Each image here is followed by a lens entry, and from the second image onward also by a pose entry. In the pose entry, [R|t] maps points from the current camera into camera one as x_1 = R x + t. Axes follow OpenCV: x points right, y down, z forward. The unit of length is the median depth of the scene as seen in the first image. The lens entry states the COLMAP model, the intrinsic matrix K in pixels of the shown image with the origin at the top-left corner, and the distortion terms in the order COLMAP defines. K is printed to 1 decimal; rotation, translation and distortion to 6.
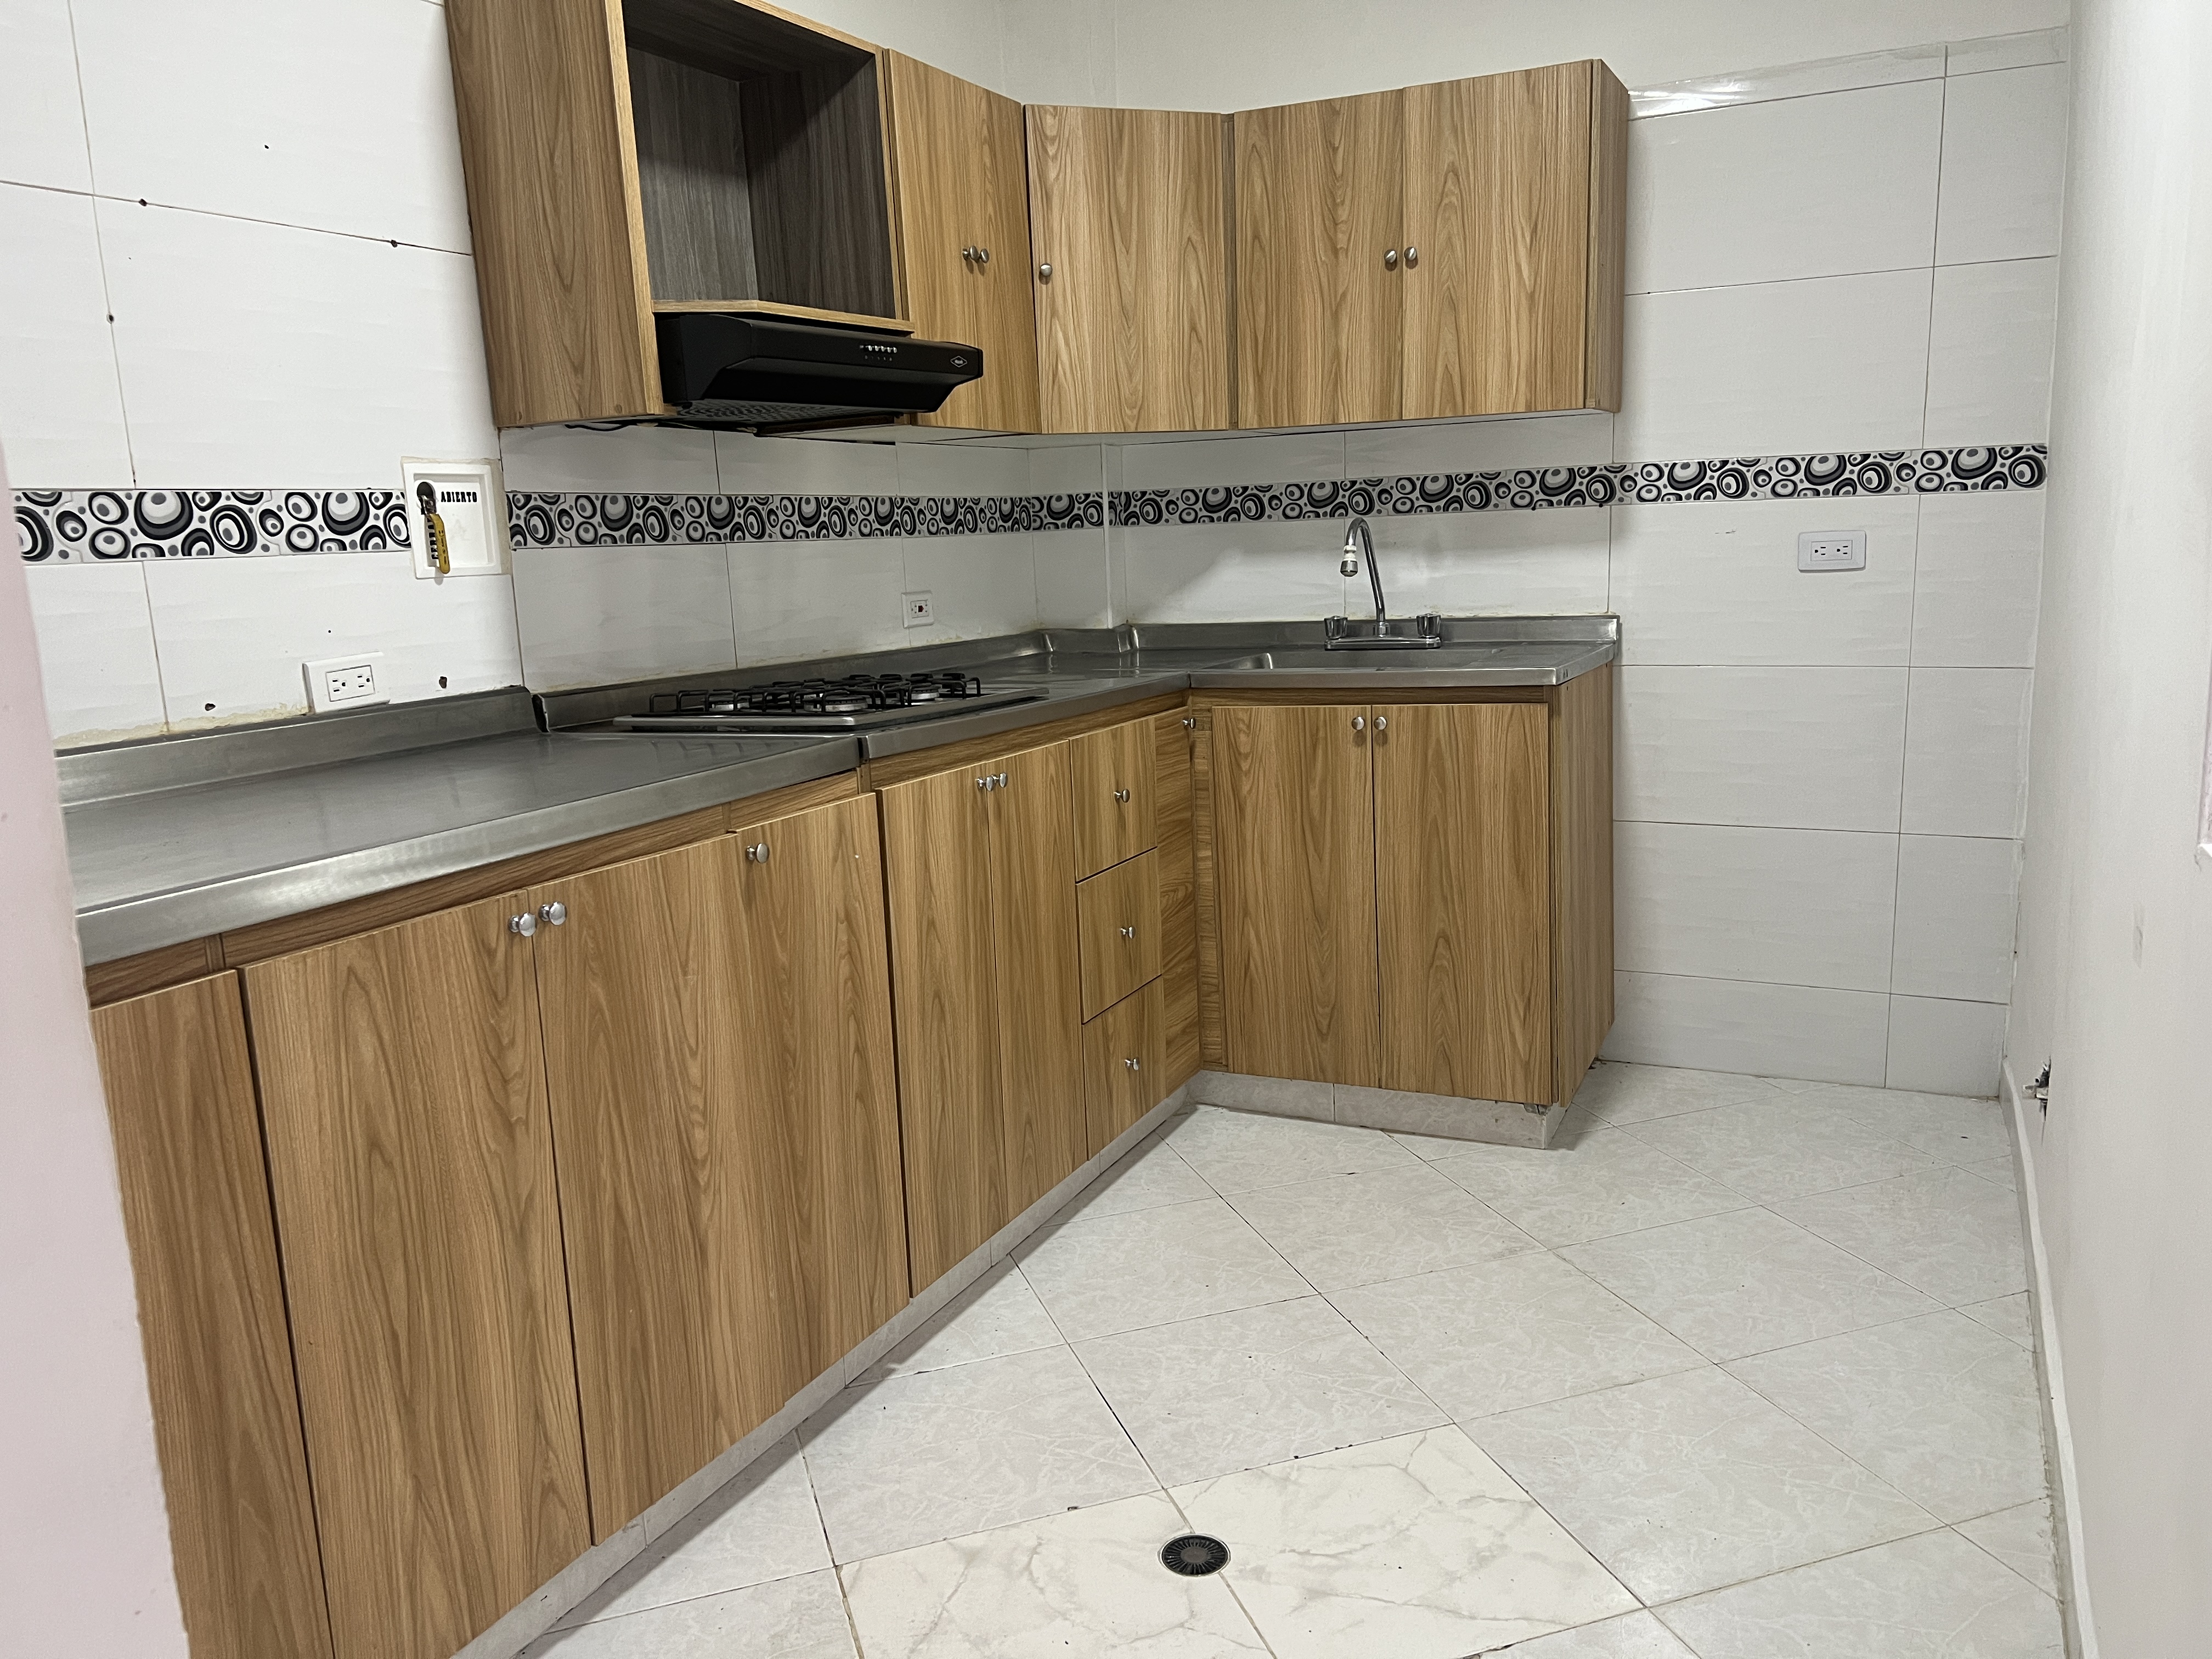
lens RADIAL K [[1673.3, 0, 1112.6], [0, 1673.3, 838.8], [0, 0, 1]] dist [0.015391, 0.005924]
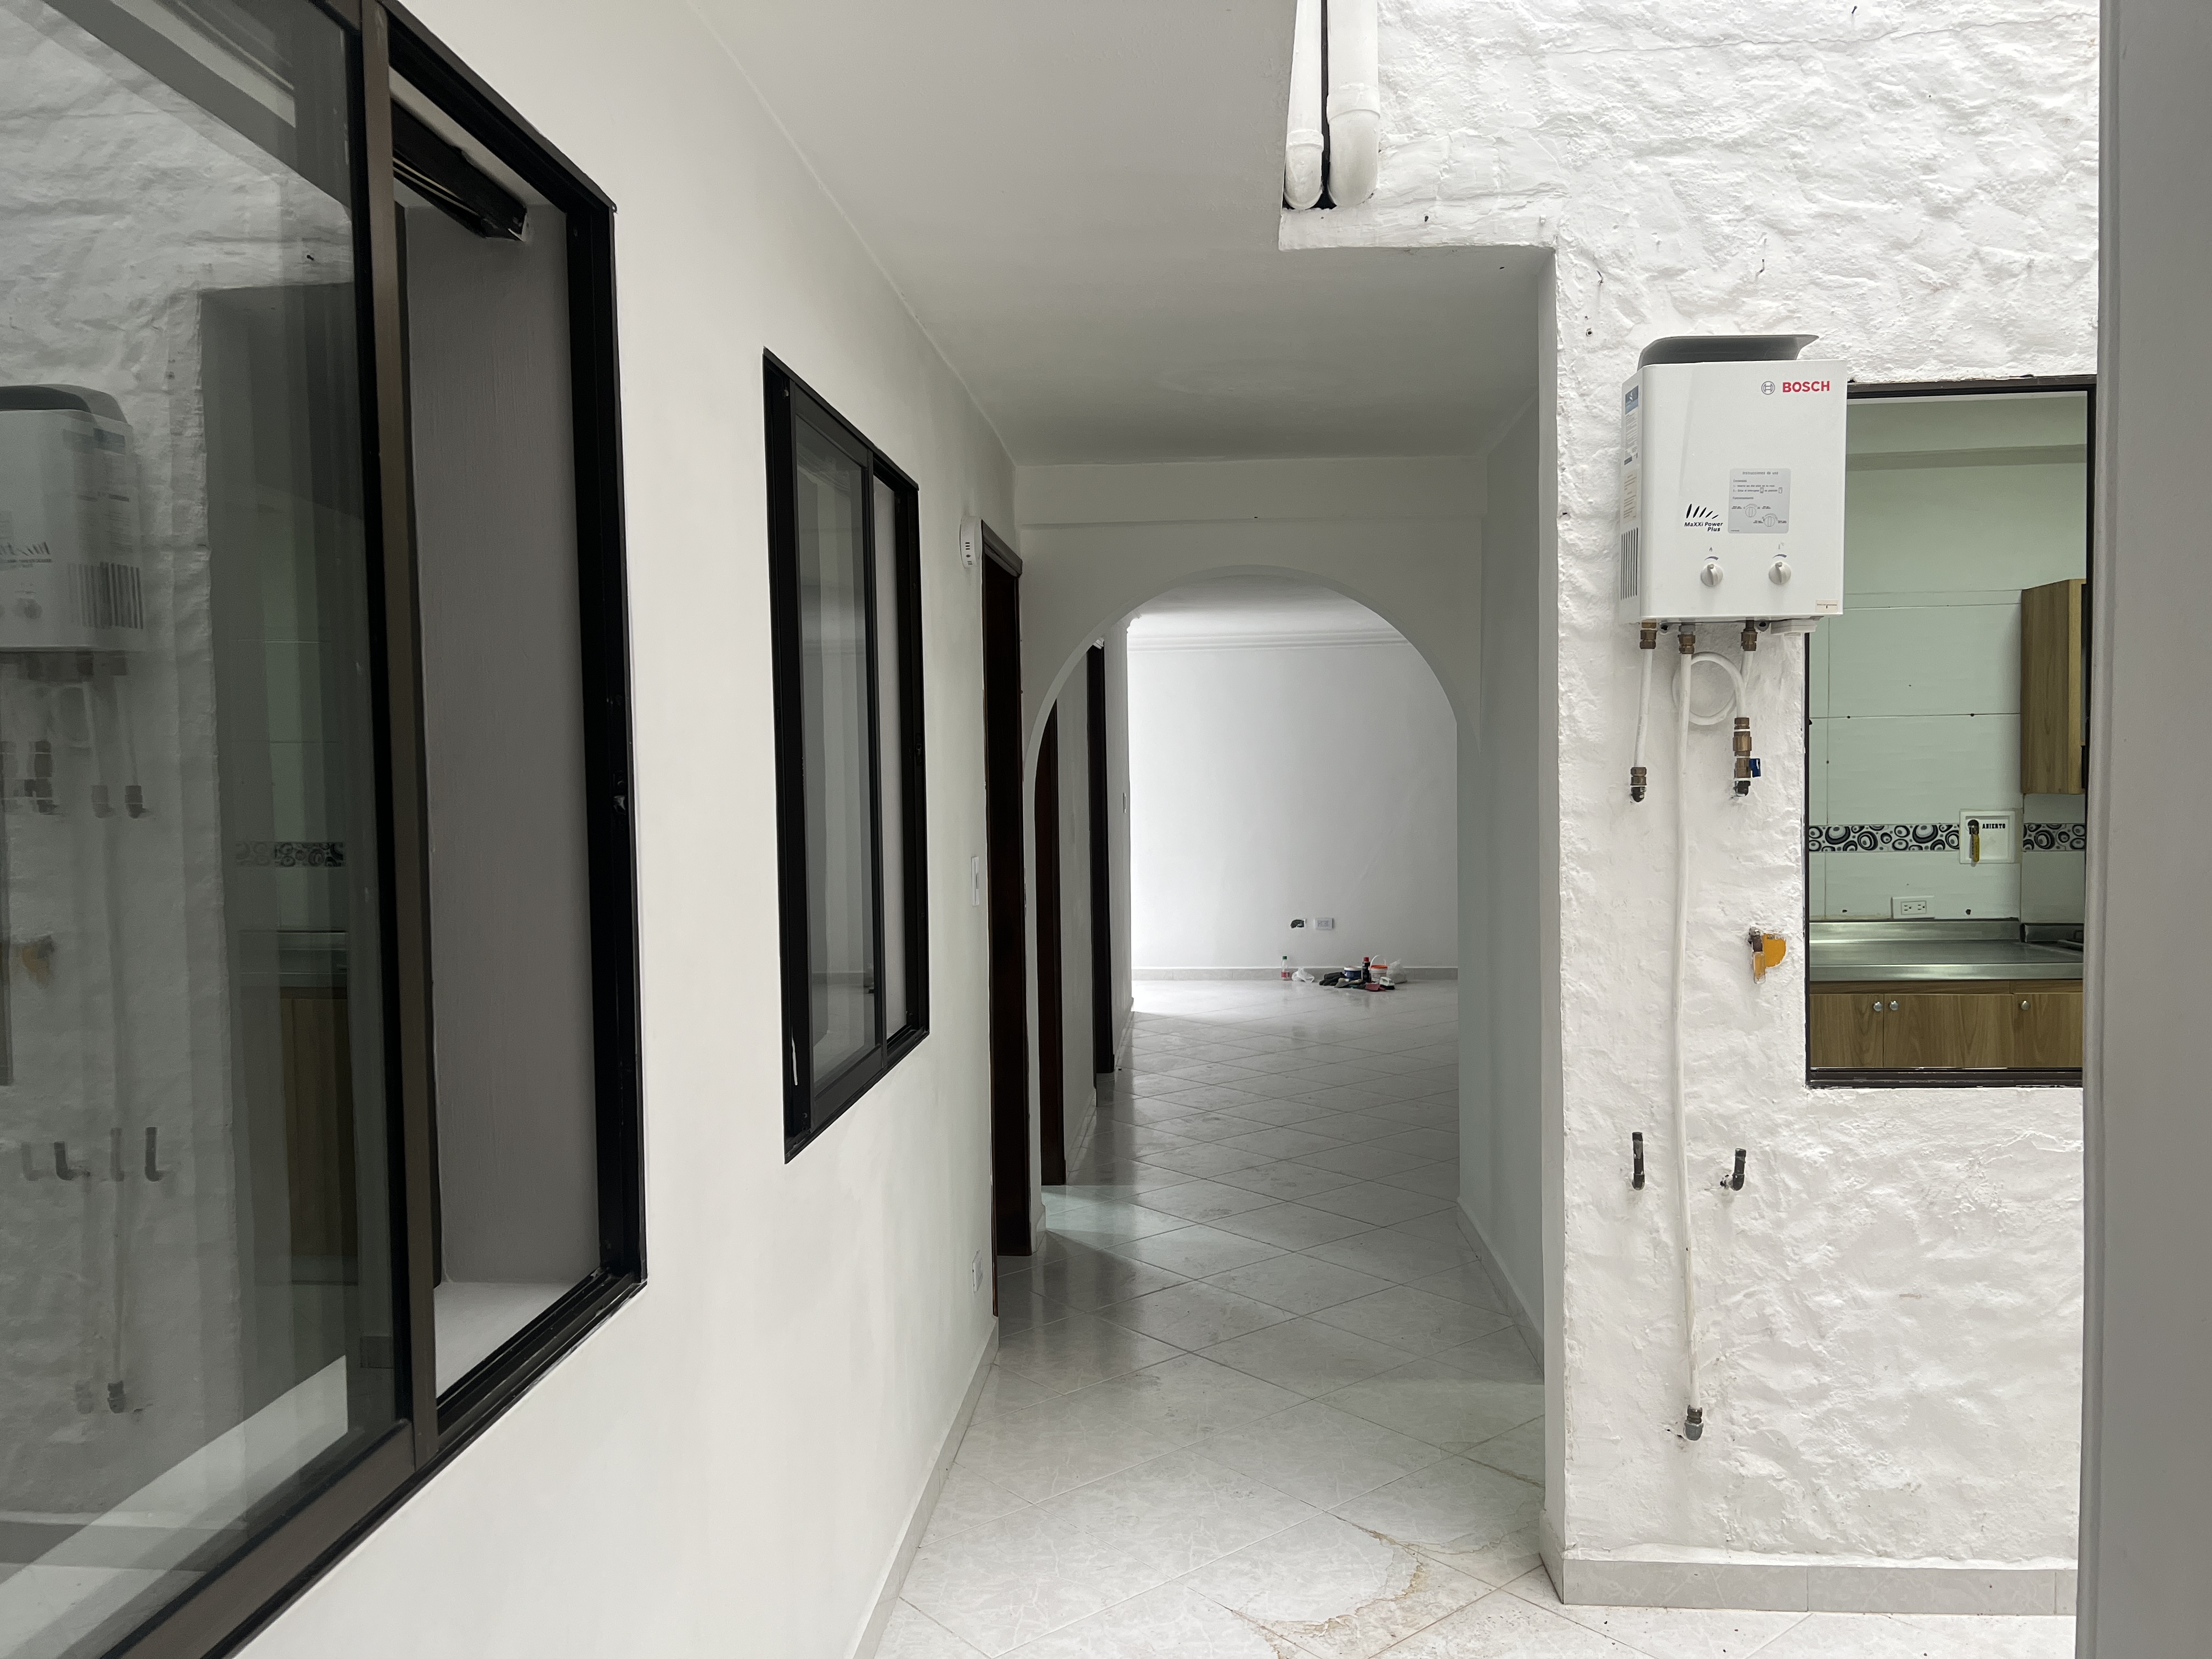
lens RADIAL K [[1673.3, 0, 1106.6], [0, 1673.3, 834.5], [0, 0, 1]] dist [0.015391, 0.005924]
pose [[0.360875, 0.069705, -0.930006, 1.225793], [-0.168045, 0.985741, 0.008675, -0.025658], [0.917350, 0.153152, 0.367443, -0.831191]]
